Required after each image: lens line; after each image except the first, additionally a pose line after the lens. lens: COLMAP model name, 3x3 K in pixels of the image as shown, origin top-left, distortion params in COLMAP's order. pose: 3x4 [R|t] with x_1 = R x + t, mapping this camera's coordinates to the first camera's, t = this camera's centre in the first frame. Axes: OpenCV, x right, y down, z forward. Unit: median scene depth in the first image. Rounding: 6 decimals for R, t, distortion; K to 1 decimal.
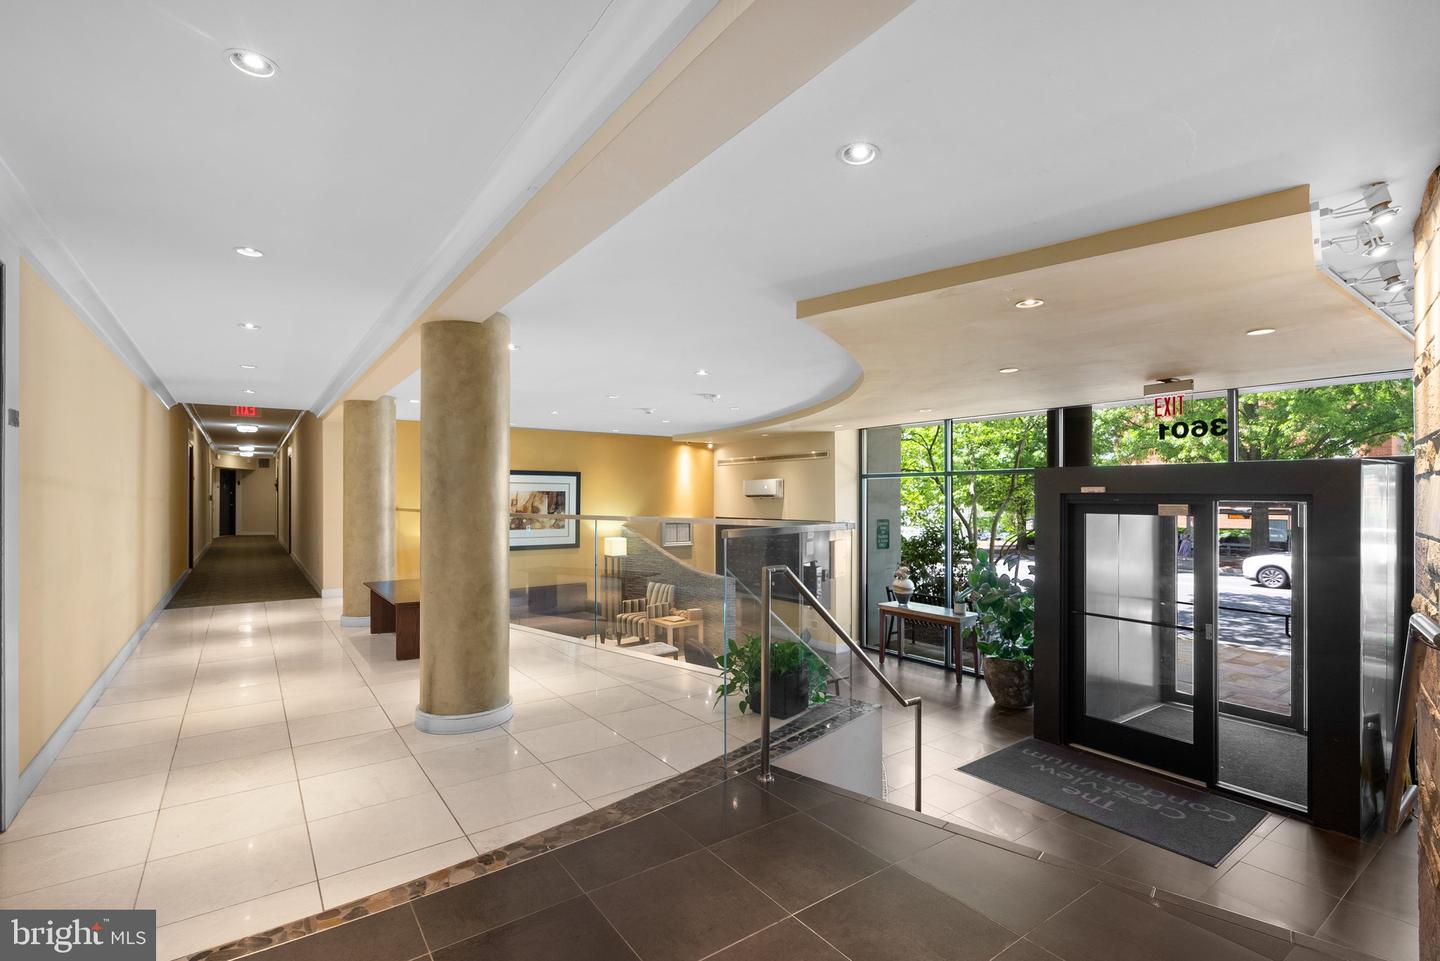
lens RADIAL K [[658.6, 0, 720.4], [0, 658.6, 489.0], [0, 0, 1]] dist [-0.003893, 0.003224]
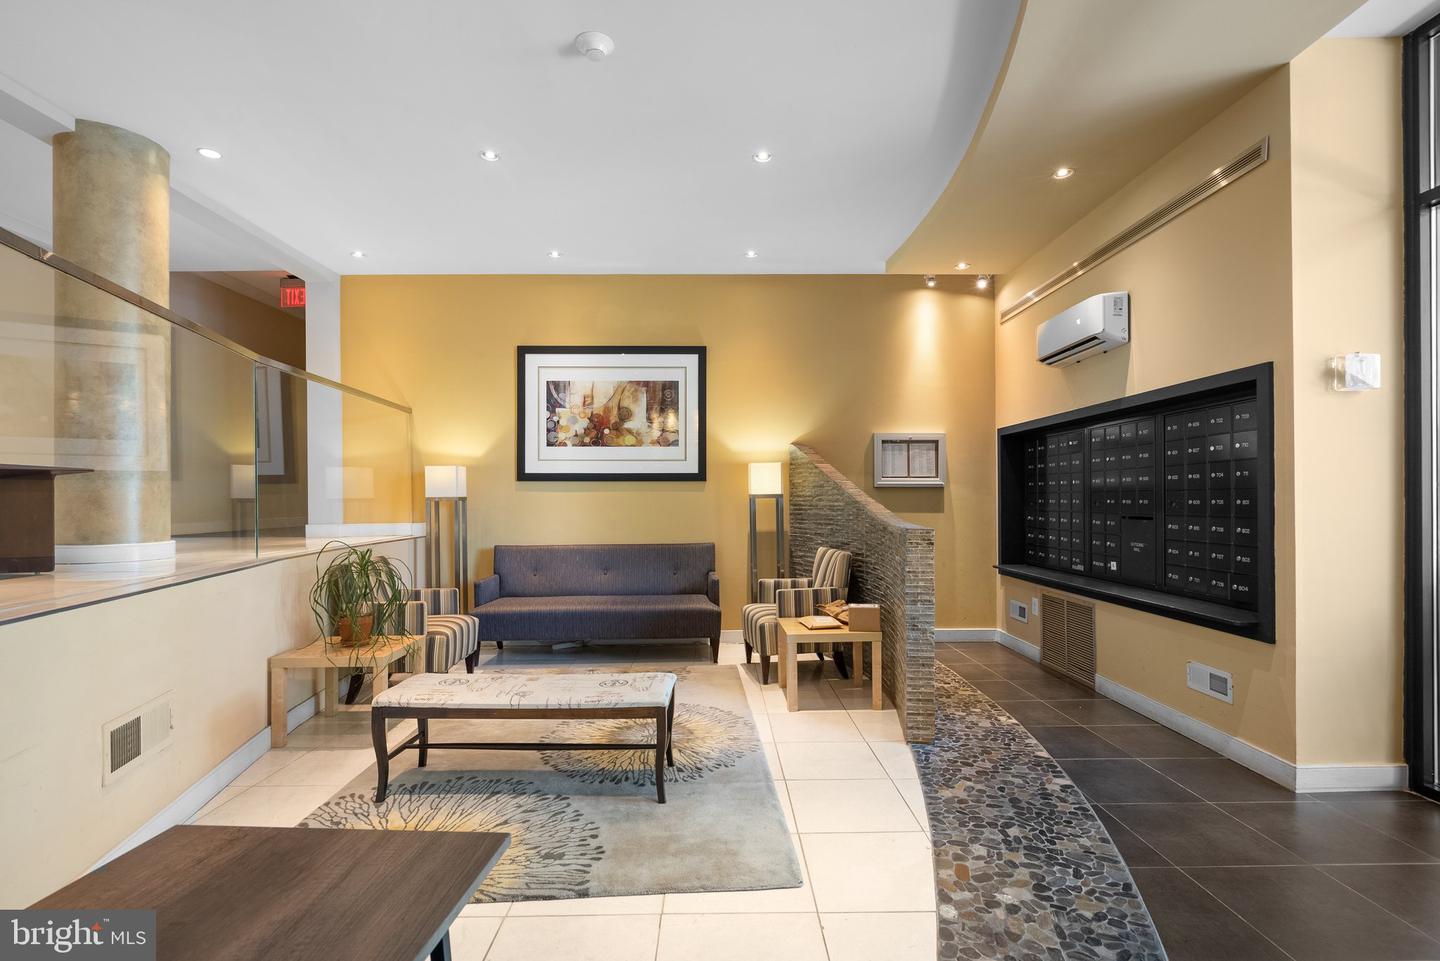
lens RADIAL K [[658.6, 0, 717.2], [0, 658.6, 491.1], [0, 0, 1]] dist [-0.003893, 0.003224]
pose [[0.817395, -0.010042, -0.575990, 0.119606], [0.015313, 0.999874, 0.004299, 0.096383], [0.575874, -0.012334, 0.817446, 0.546967]]
